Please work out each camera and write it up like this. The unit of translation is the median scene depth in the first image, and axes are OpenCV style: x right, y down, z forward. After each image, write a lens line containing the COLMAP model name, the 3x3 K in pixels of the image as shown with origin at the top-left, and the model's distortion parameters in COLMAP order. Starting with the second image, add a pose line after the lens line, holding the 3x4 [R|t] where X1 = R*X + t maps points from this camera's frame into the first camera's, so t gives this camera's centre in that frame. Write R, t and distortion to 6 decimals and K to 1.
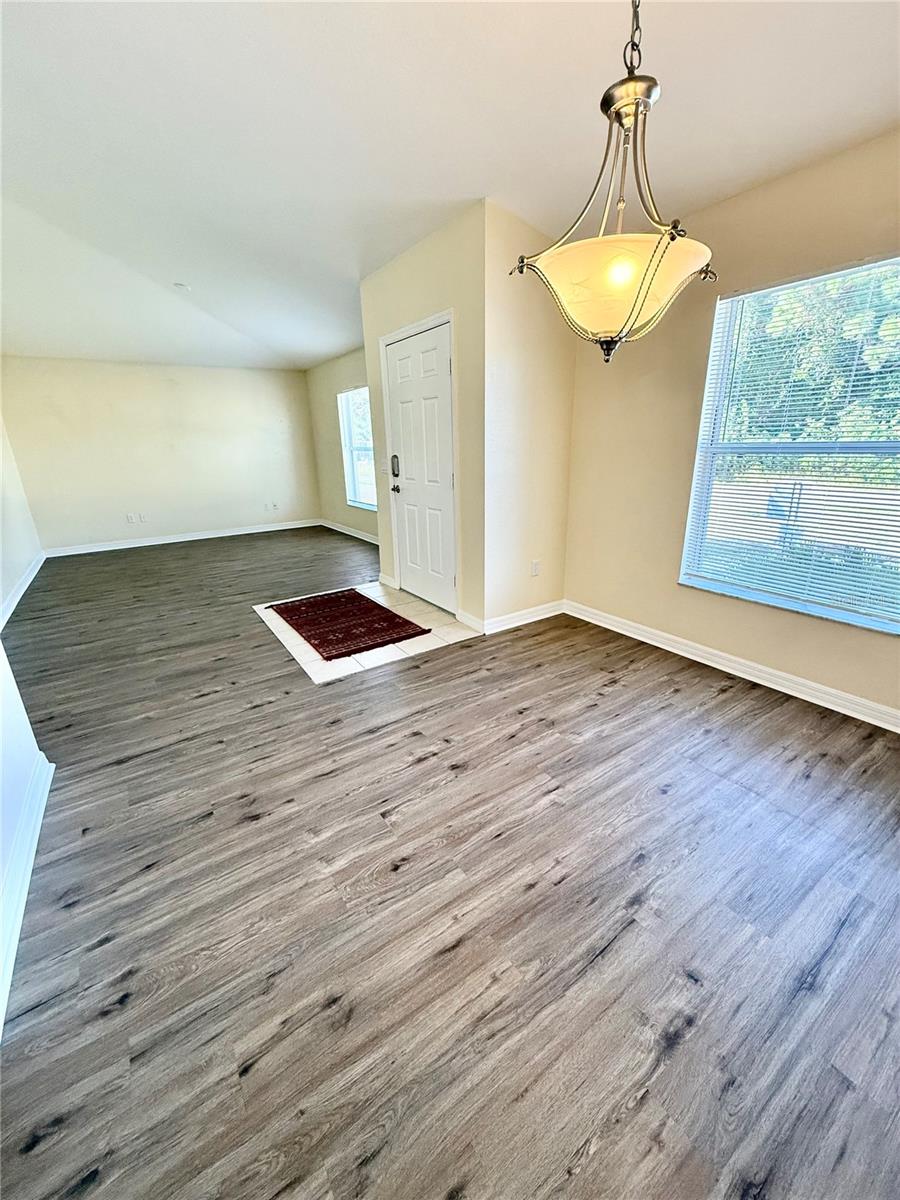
lens RADIAL K [[476.8, 0, 450.5], [0, 476.8, 596.6], [0, 0, 1]] dist [0.000542, -0.000022]
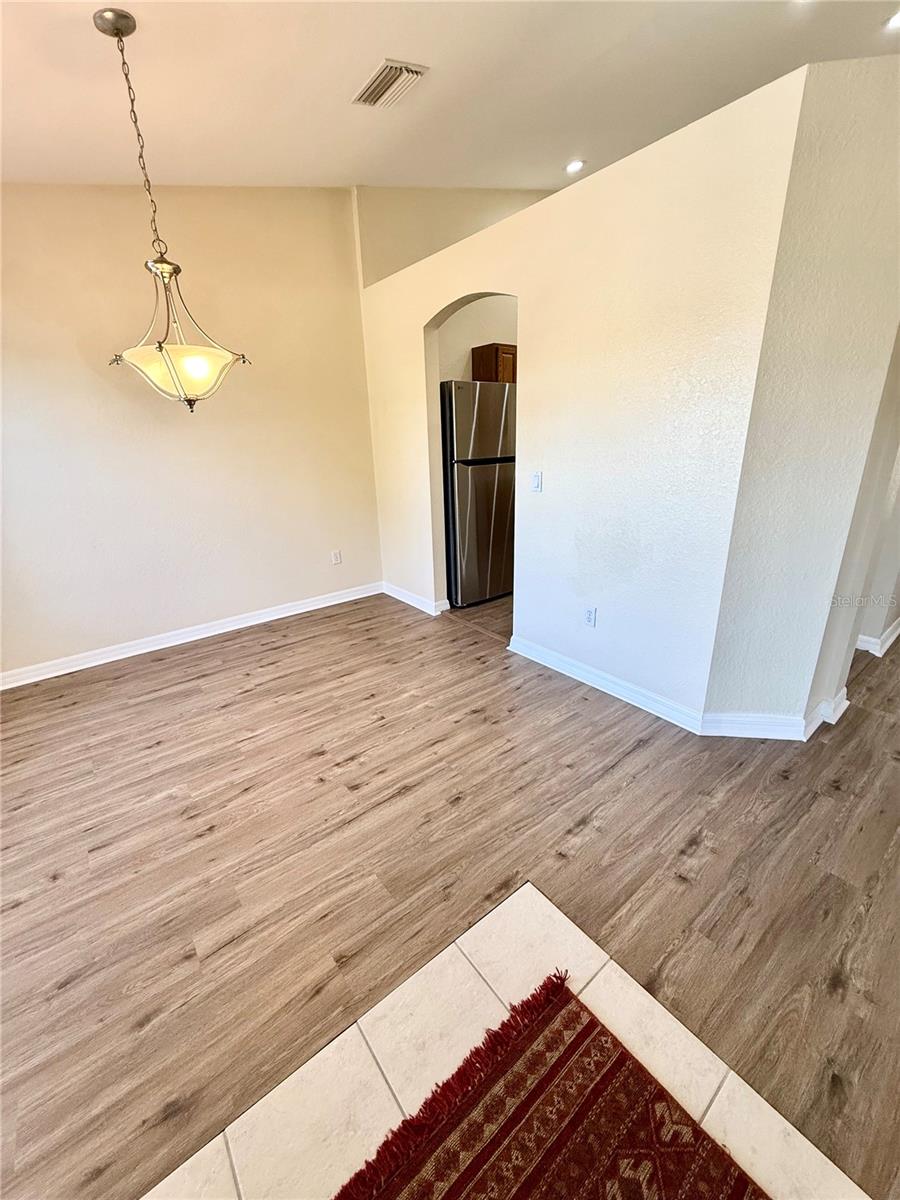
lens RADIAL K [[476.8, 0, 450.5], [0, 476.8, 596.6], [0, 0, 1]] dist [0.000542, -0.000022]
pose [[-0.995249, 0.081241, -0.053656, -0.229313], [0.032174, 0.794581, 0.606305, -0.517044], [0.091891, 0.601698, -0.793420, 1.502085]]
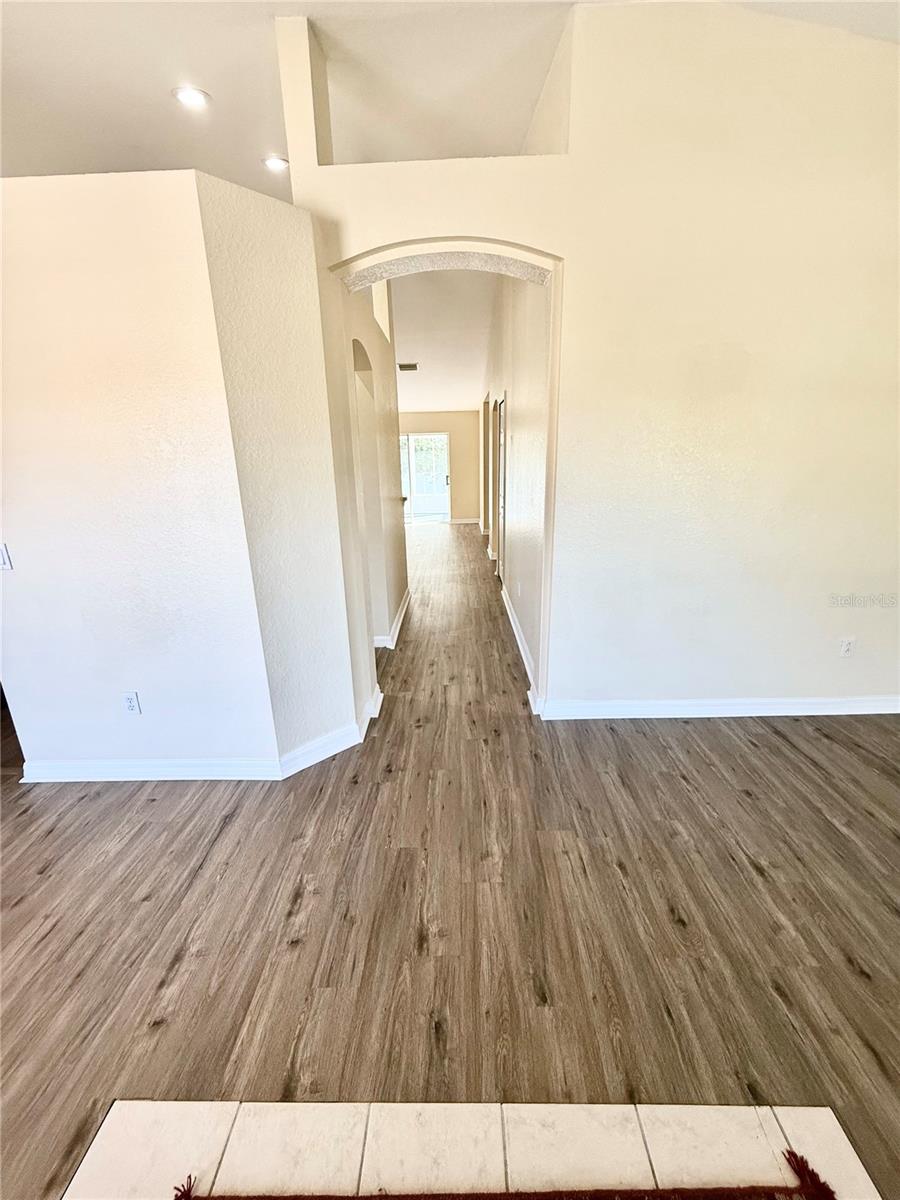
lens RADIAL K [[476.8, 0, 450.5], [0, 476.8, 596.6], [0, 0, 1]] dist [0.000542, -0.000022]
pose [[-0.567689, 0.271453, -0.777202, -0.297553], [-0.221386, 0.858958, 0.461714, -0.550423], [0.792917, 0.434172, -0.427525, 1.483529]]
